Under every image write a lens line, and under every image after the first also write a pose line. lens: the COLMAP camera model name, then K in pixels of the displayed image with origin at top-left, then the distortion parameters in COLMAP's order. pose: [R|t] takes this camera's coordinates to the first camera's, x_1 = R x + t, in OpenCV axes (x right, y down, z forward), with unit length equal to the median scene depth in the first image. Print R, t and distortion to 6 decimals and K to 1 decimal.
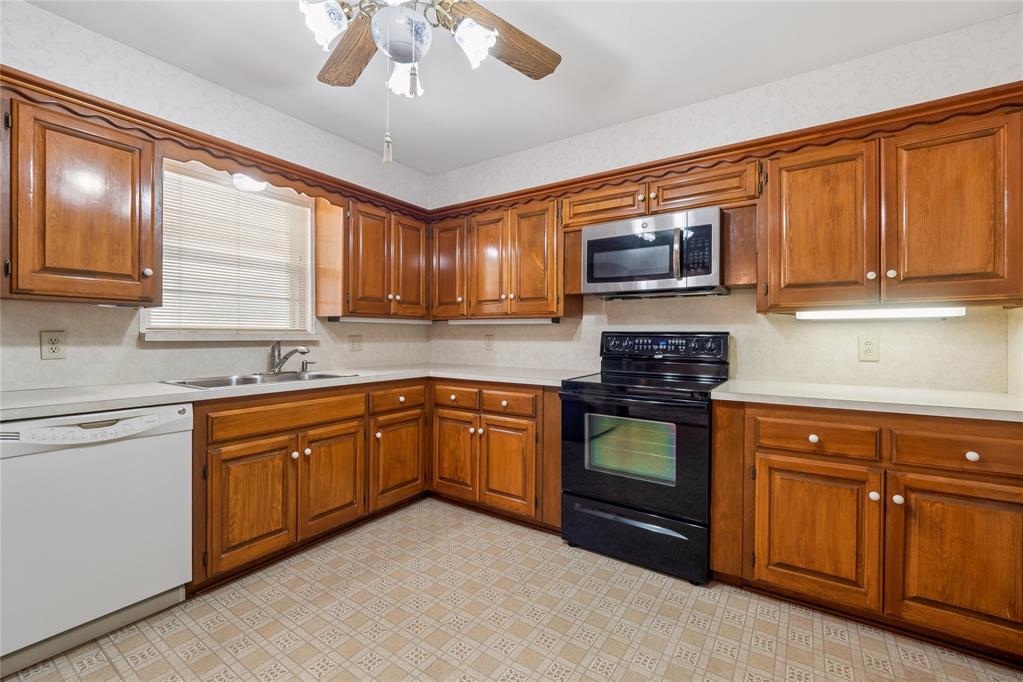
lens RADIAL K [[429.5, 0, 511.5], [0, 429.5, 341.0], [0, 0, 1]] dist [0.000406, -0.009343]
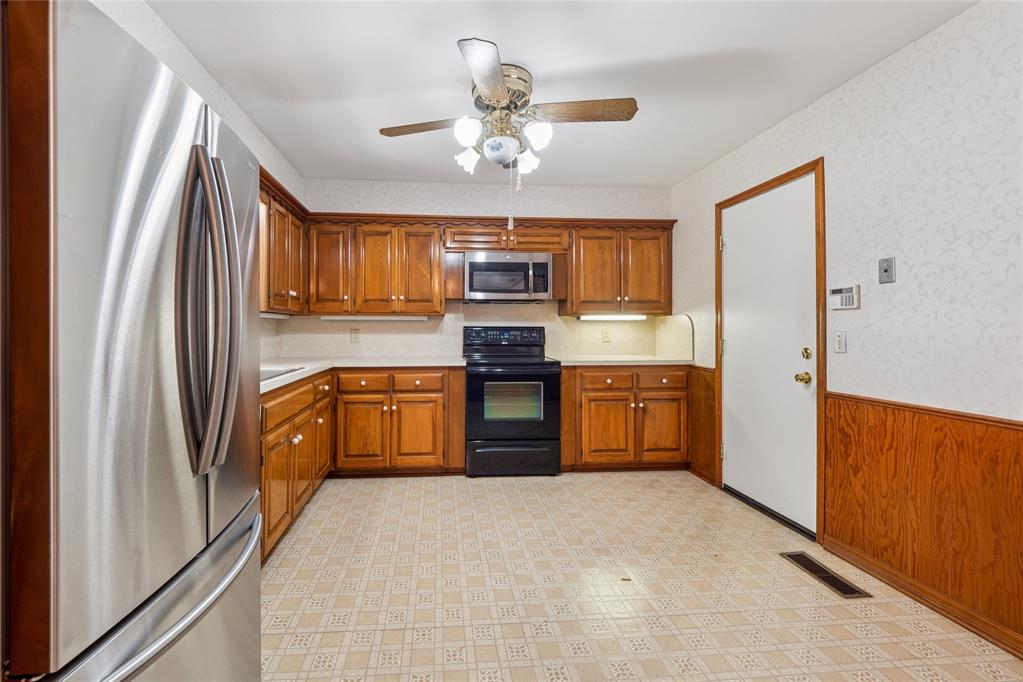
lens RADIAL K [[397.6, 0, 509.6], [0, 397.6, 330.4], [0, 0, 1]] dist [0.000218, -0.000014]
pose [[0.779055, -0.006215, 0.626925, -0.560639], [0.010903, 0.999934, -0.003637, -0.003443], [-0.626861, 0.009669, 0.779071, -0.099243]]
